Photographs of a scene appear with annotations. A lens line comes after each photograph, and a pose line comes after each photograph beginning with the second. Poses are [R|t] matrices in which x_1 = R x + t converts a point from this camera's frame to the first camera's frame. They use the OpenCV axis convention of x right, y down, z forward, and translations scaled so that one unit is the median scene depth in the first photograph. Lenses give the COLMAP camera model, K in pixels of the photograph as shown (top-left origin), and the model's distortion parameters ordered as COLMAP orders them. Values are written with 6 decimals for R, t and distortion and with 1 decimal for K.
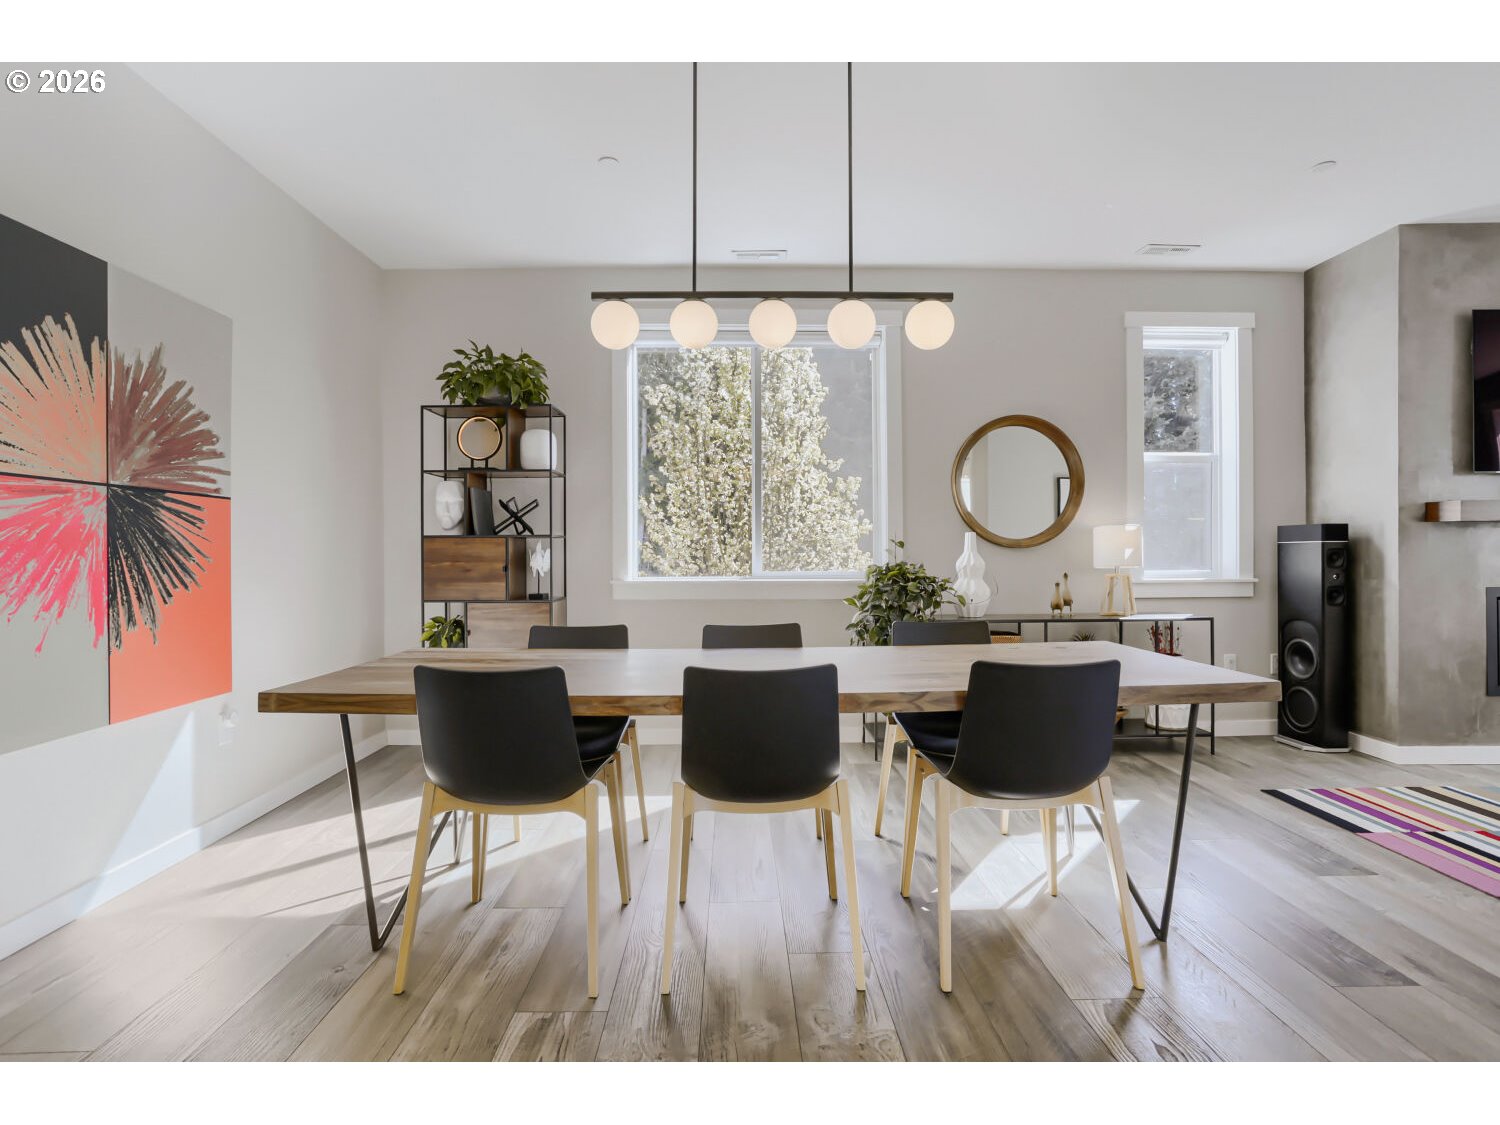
lens RADIAL K [[741.2, 0, 750.0], [0, 741.2, 562.5], [0, 0, 1]] dist [-0.001587, 0.000916]
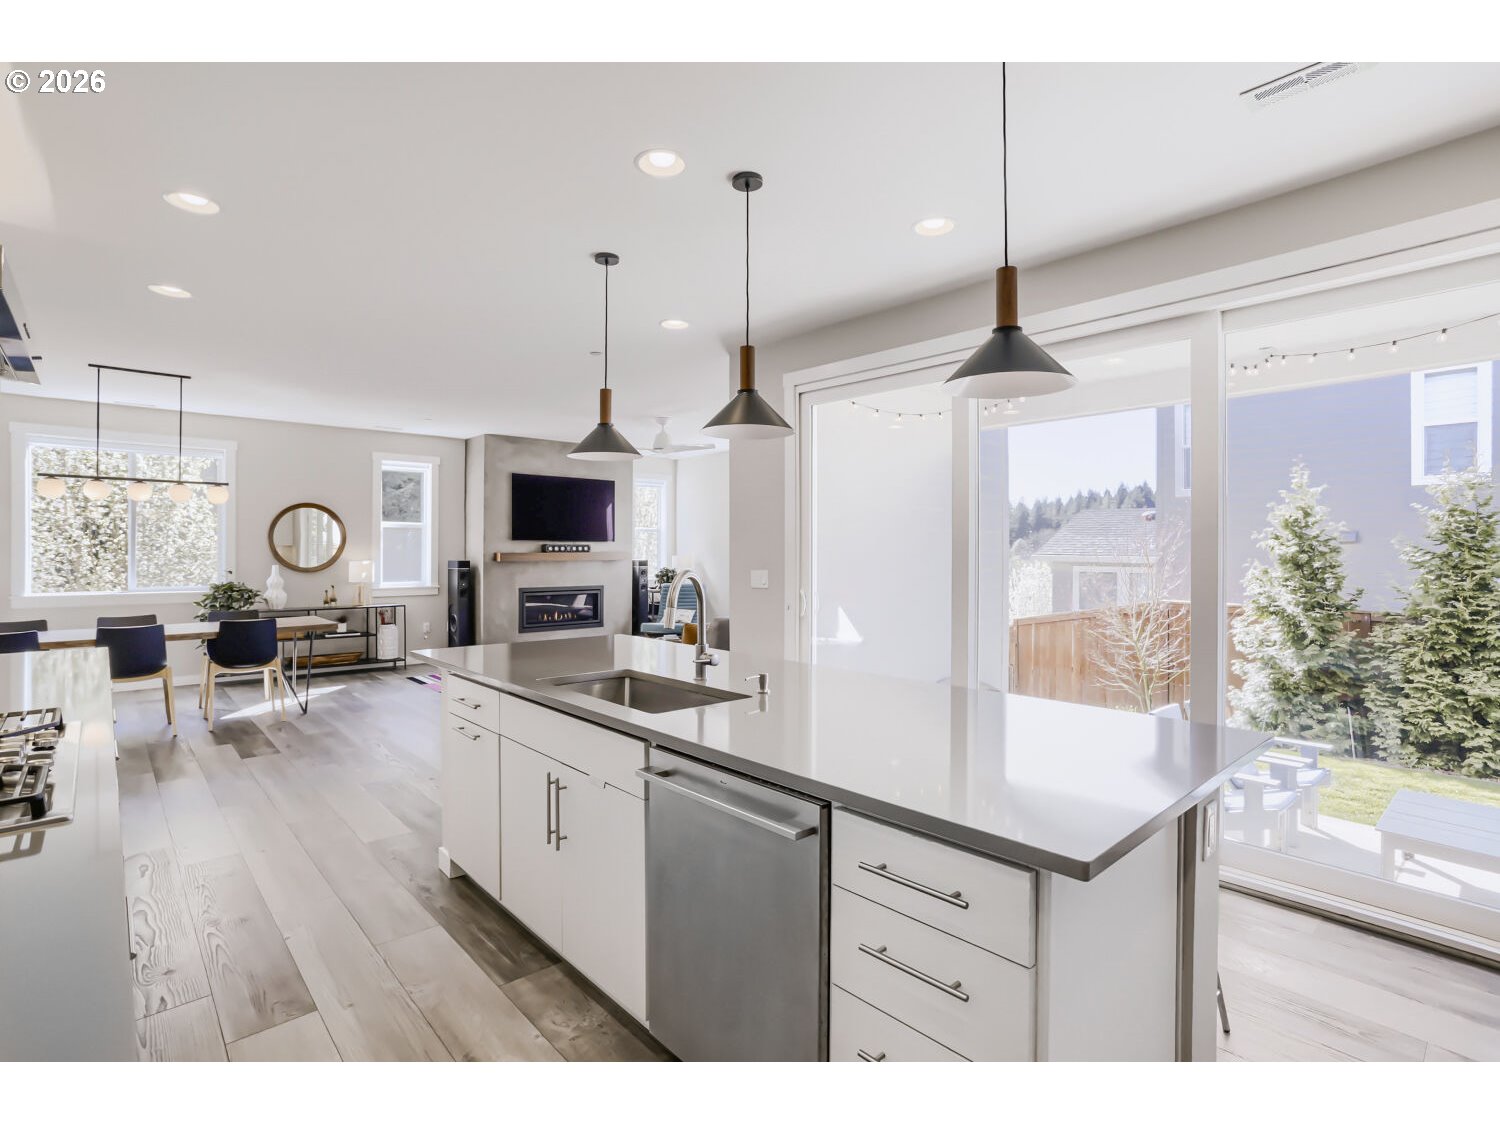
lens RADIAL K [[773.9, 0, 747.1], [0, 773.9, 550.3], [0, 0, 1]] dist [0.003123, 0.001941]
pose [[0.780265, 0.005445, 0.625425, -0.003649], [0.001314, 0.999946, -0.010345, -0.056170], [-0.625448, 0.008894, 0.780215, -1.310721]]
